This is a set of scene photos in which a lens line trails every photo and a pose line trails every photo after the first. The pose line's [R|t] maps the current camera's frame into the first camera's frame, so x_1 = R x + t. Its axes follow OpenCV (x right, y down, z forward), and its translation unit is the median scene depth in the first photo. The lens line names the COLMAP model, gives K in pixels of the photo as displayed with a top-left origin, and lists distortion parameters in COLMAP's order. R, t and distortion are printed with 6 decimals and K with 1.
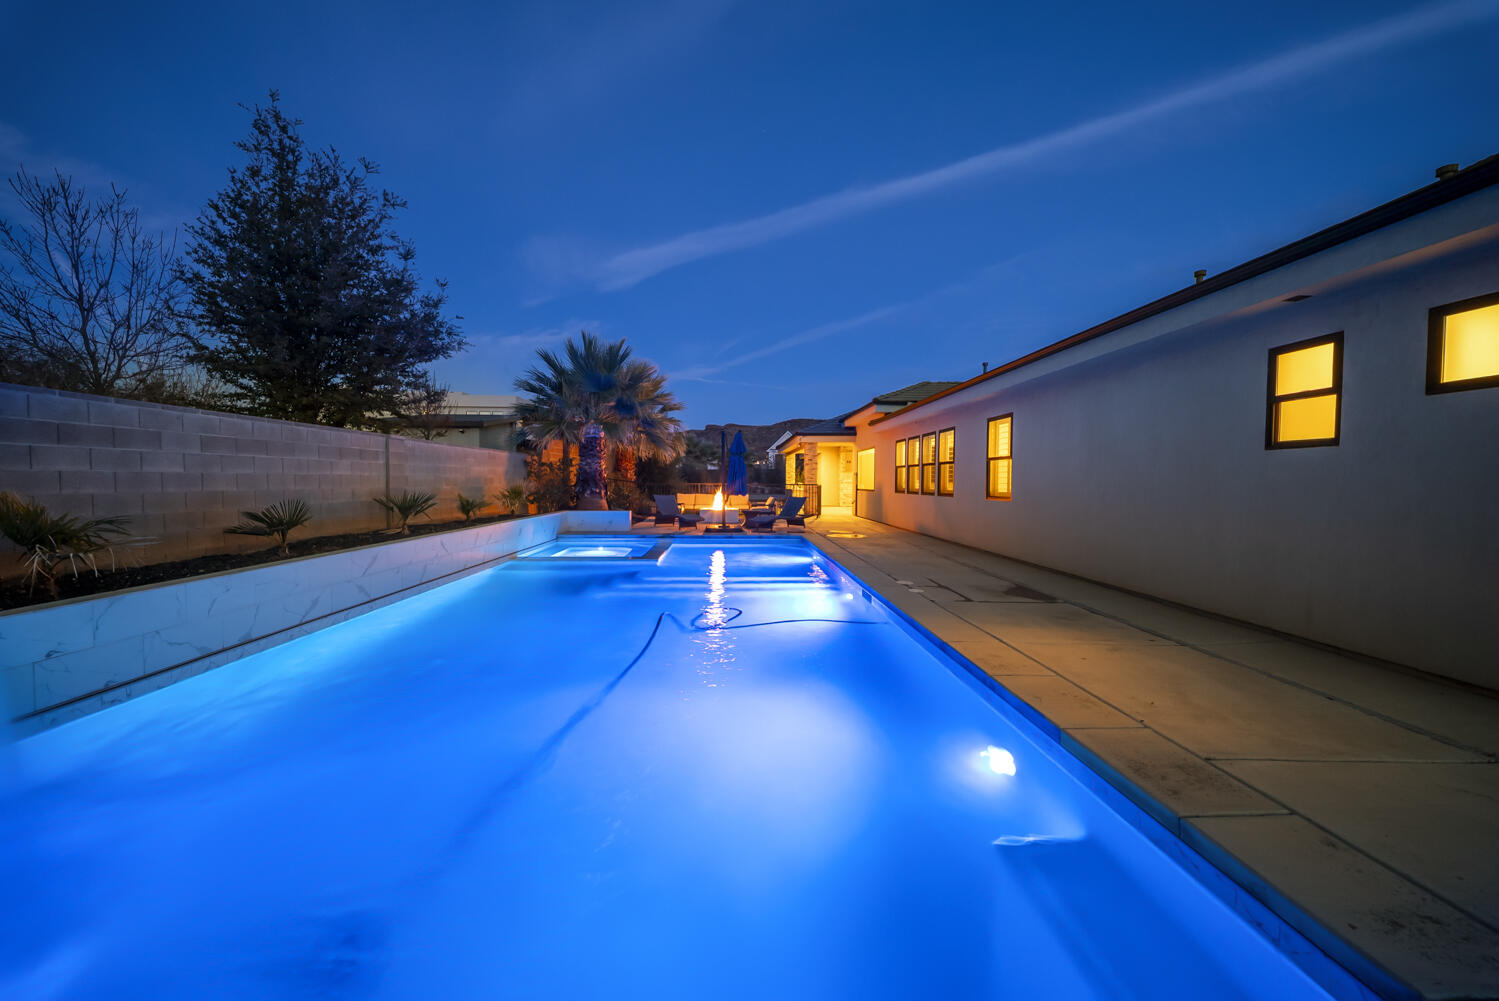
lens RADIAL K [[523.9, 0, 750.9], [0, 523.9, 494.4], [0, 0, 1]] dist [0.020366, -0.013663]
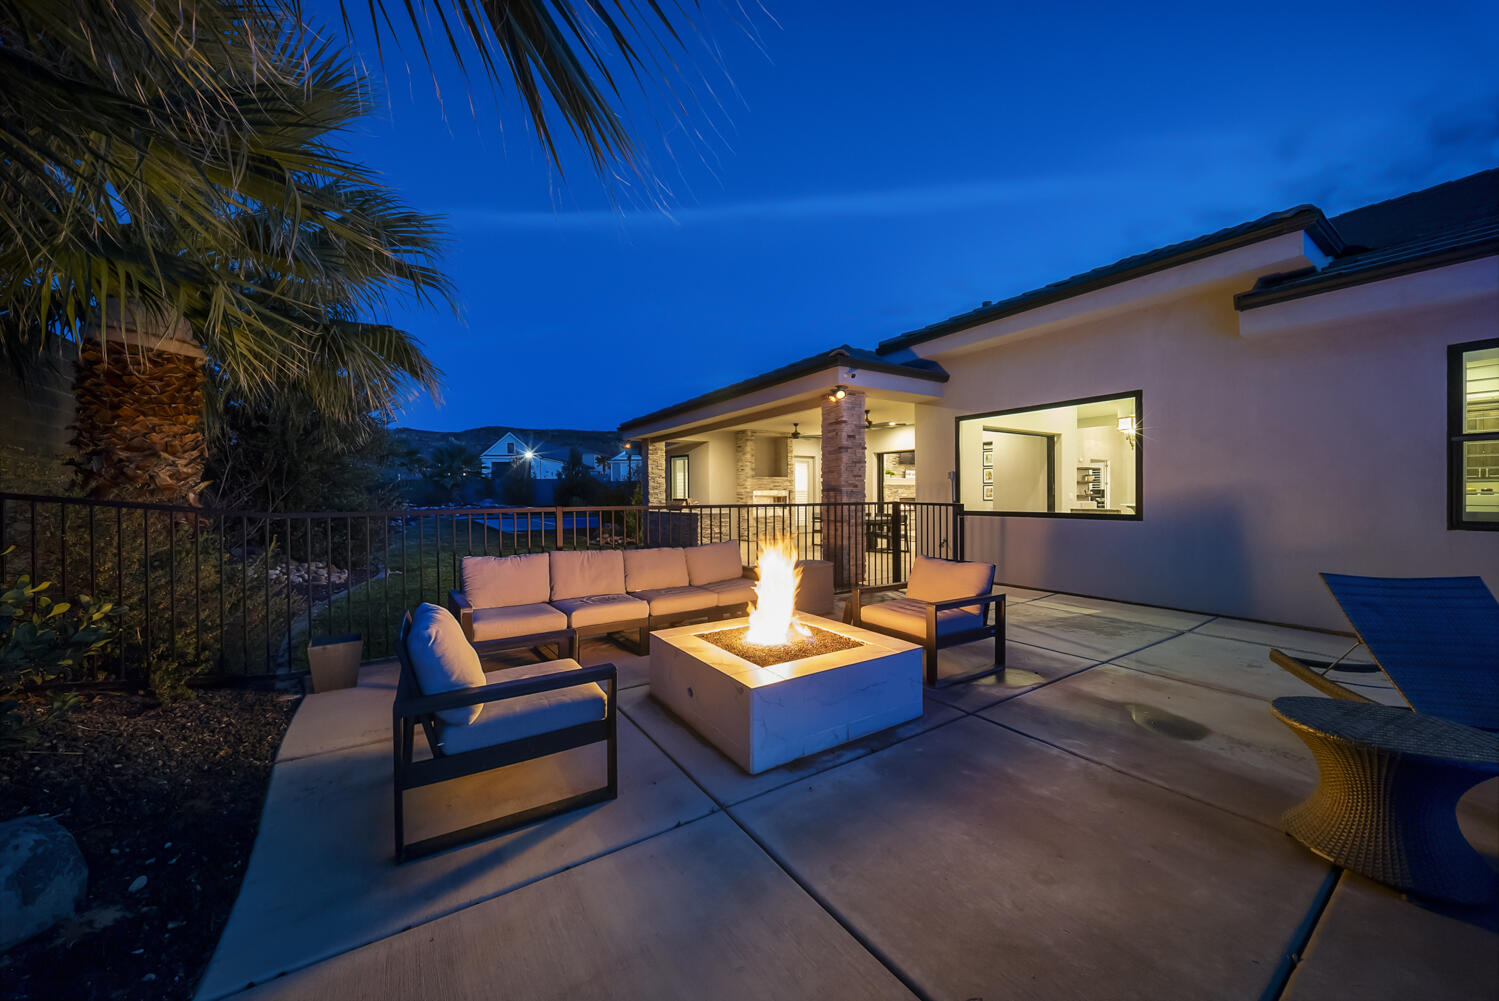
lens RADIAL K [[523.9, 0, 750.9], [0, 523.9, 494.4], [0, 0, 1]] dist [0.020366, -0.013663]
pose [[0.855236, -0.011507, 0.518111, -0.225434], [0.025204, 0.999494, -0.019405, -0.030693], [-0.517625, 0.029654, 0.855094, 1.133781]]
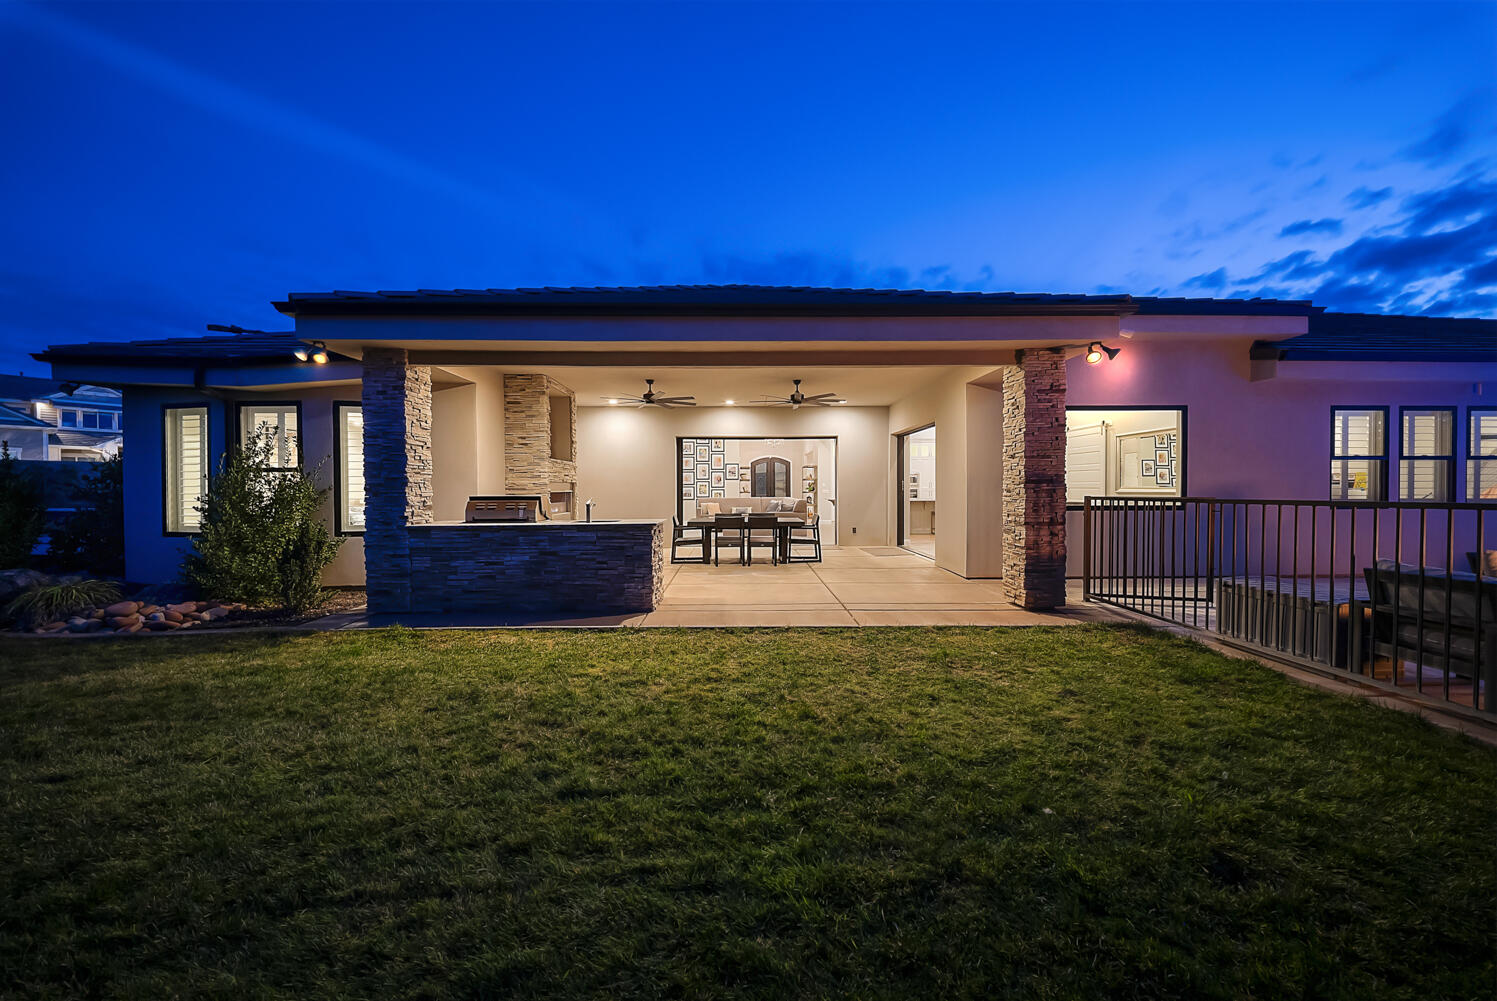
lens RADIAL K [[523.2, 0, 749.9], [0, 523.2, 494.4], [0, 0, 1]] dist [0.020366, -0.013663]
pose [[0.024211, -0.015722, 0.999583, -0.285864], [0.027776, 0.999501, 0.015048, -0.047994], [-0.999321, 0.027400, 0.024635, 1.838730]]
